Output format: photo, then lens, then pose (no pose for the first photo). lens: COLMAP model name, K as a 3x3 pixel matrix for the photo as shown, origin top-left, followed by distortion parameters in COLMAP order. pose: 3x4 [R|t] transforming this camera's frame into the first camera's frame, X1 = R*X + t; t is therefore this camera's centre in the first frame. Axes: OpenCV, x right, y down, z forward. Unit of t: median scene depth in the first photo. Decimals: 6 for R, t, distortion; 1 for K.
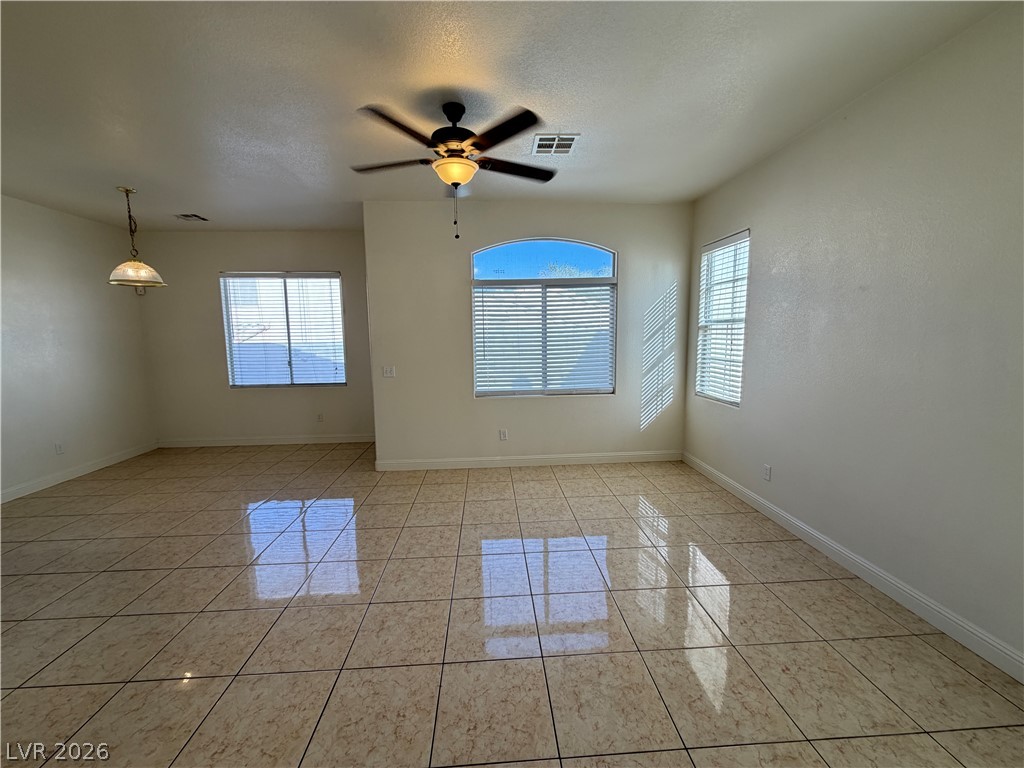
lens RADIAL K [[410.5, 0, 509.6], [0, 410.5, 384.5], [0, 0, 1]] dist [0.001092, -0.000041]
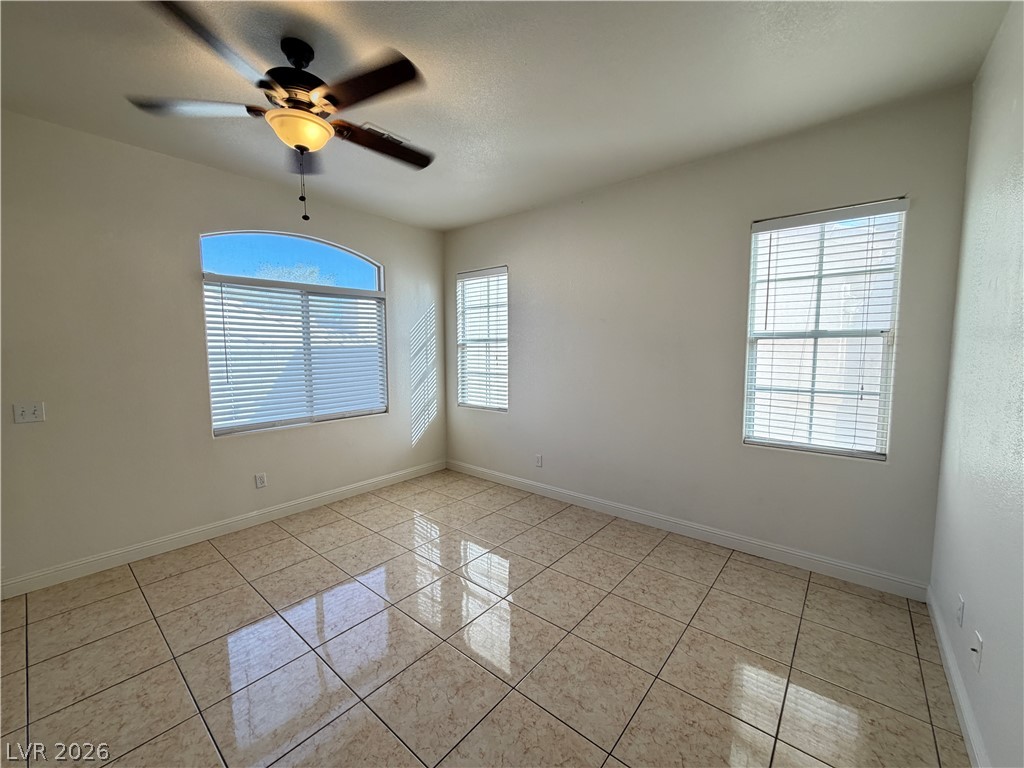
lens RADIAL K [[410.5, 0, 510.1], [0, 410.5, 382.6], [0, 0, 1]] dist [0.001092, -0.000041]
pose [[0.685296, -0.046046, 0.726808, -0.259781], [0.083032, 0.996431, -0.015162, -0.009236], [-0.723516, 0.070739, 0.686674, 0.139158]]
